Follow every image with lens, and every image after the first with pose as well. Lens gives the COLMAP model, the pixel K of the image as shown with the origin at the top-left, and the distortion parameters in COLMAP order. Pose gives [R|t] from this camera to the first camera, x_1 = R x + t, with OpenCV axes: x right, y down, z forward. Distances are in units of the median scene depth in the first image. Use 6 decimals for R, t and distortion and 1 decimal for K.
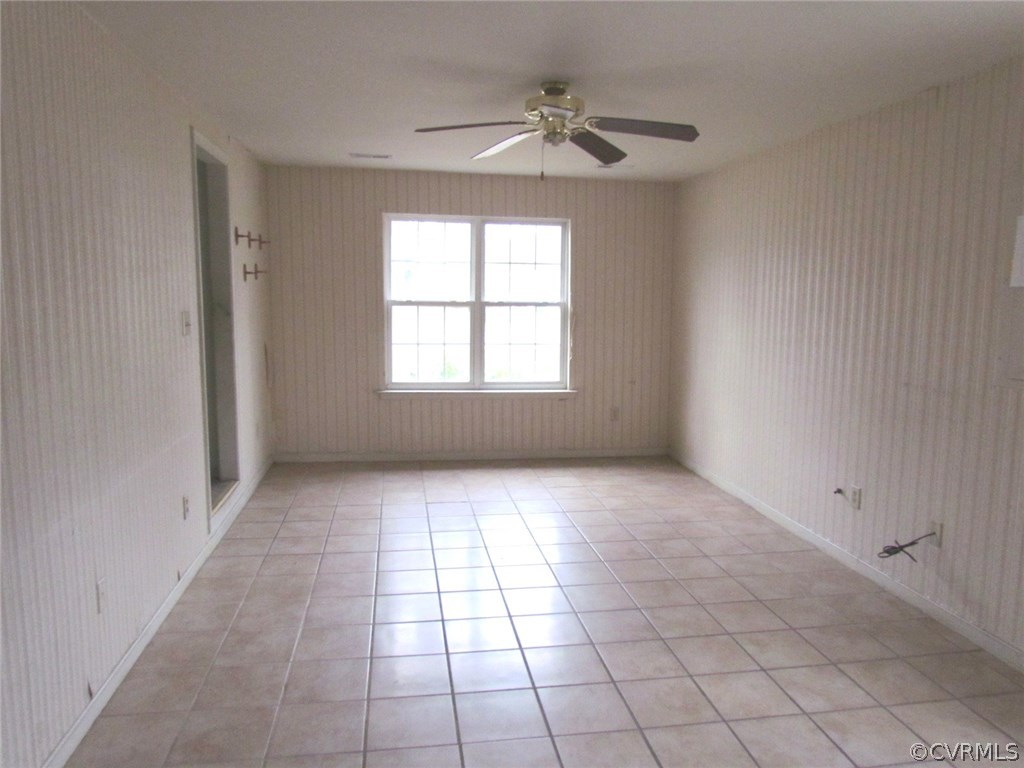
lens RADIAL K [[741.9, 0, 512.0], [0, 741.9, 384.0], [0, 0, 1]] dist [-0.012583, -0.001324]
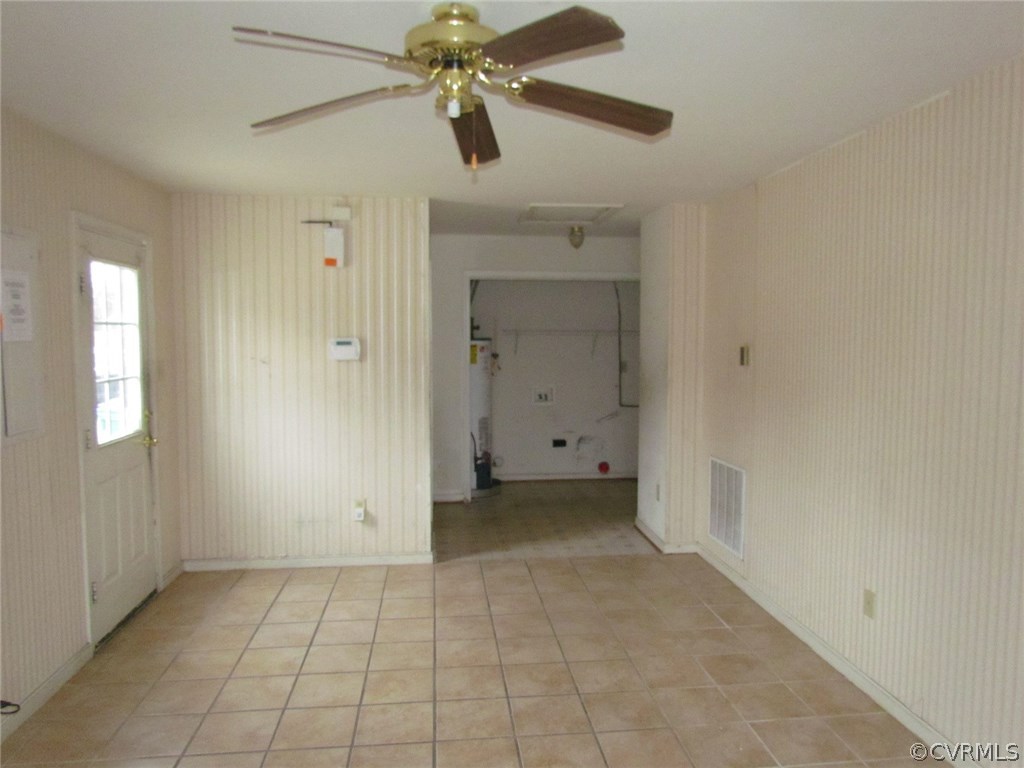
lens RADIAL K [[741.9, 0, 512.0], [0, 741.9, 384.0], [0, 0, 1]] dist [-0.012583, -0.001324]
pose [[-0.998624, -0.012429, 0.050950, -0.028422], [-0.002344, 0.981118, 0.193394, -0.267798], [-0.052392, 0.193008, -0.979797, 1.929392]]
